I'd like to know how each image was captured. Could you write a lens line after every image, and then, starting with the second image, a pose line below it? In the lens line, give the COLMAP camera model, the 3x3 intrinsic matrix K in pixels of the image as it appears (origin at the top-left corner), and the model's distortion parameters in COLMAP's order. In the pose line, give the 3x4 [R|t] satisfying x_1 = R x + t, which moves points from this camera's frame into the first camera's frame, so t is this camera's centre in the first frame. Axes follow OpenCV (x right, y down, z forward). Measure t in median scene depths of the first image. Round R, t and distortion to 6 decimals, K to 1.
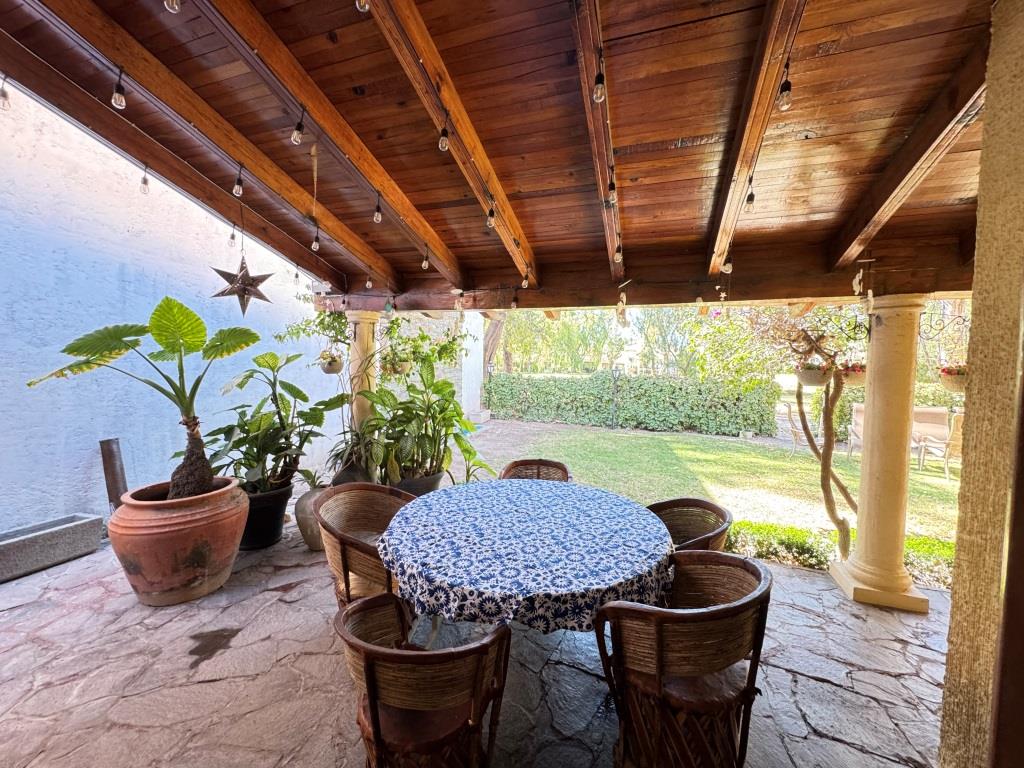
lens RADIAL K [[406.6, 0, 512.5], [0, 406.6, 384.1], [0, 0, 1]] dist [-0.002522, 0.000374]
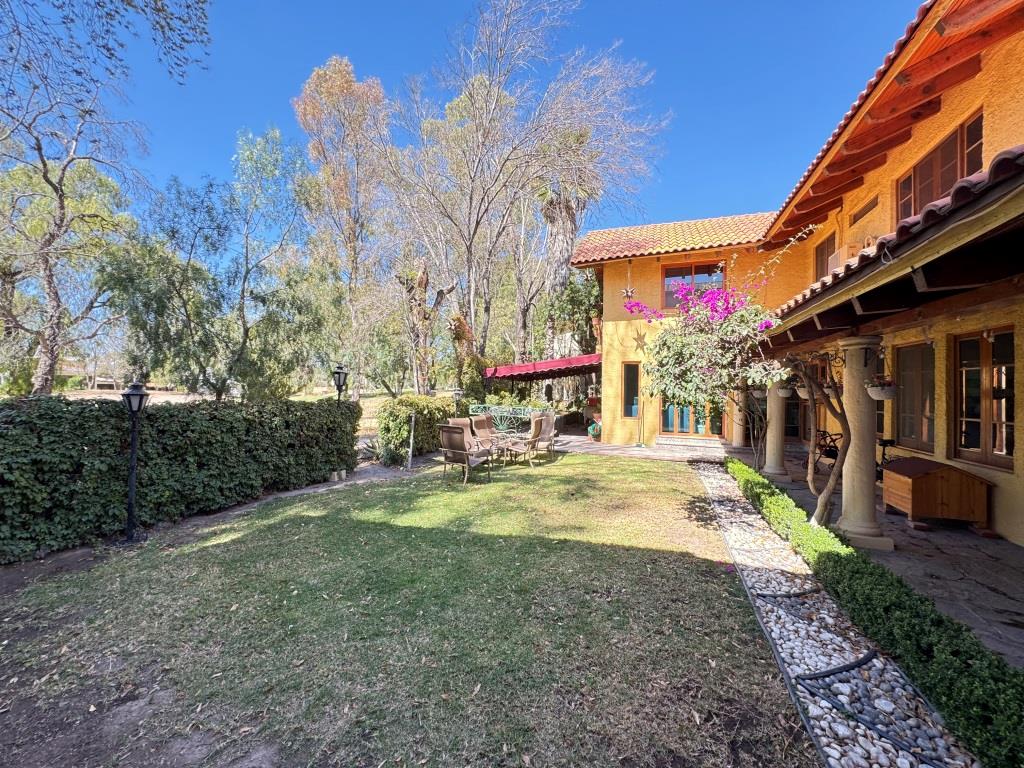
lens RADIAL K [[406.6, 0, 512.8], [0, 406.6, 383.5], [0, 0, 1]] dist [-0.002522, 0.000374]
pose [[0.008485, 0.000639, 0.999964, -0.152658], [0.045740, 0.998953, -0.001026, -0.026146], [-0.998917, 0.045747, 0.008447, 0.606142]]
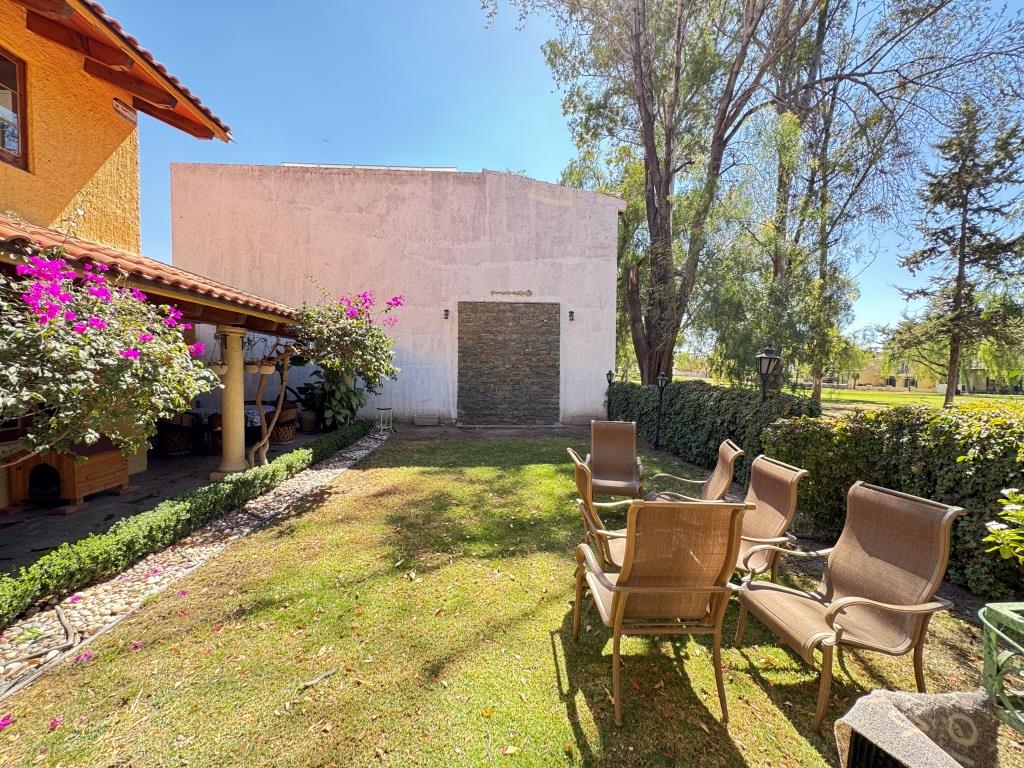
lens RADIAL K [[406.6, 0, 509.6], [0, 406.6, 381.2], [0, 0, 1]] dist [-0.002522, 0.000374]
pose [[0.382141, 0.021773, -0.923848, 0.898154], [-0.062956, 0.998013, -0.002520, -0.007480], [0.921957, 0.059125, 0.382752, 0.403985]]
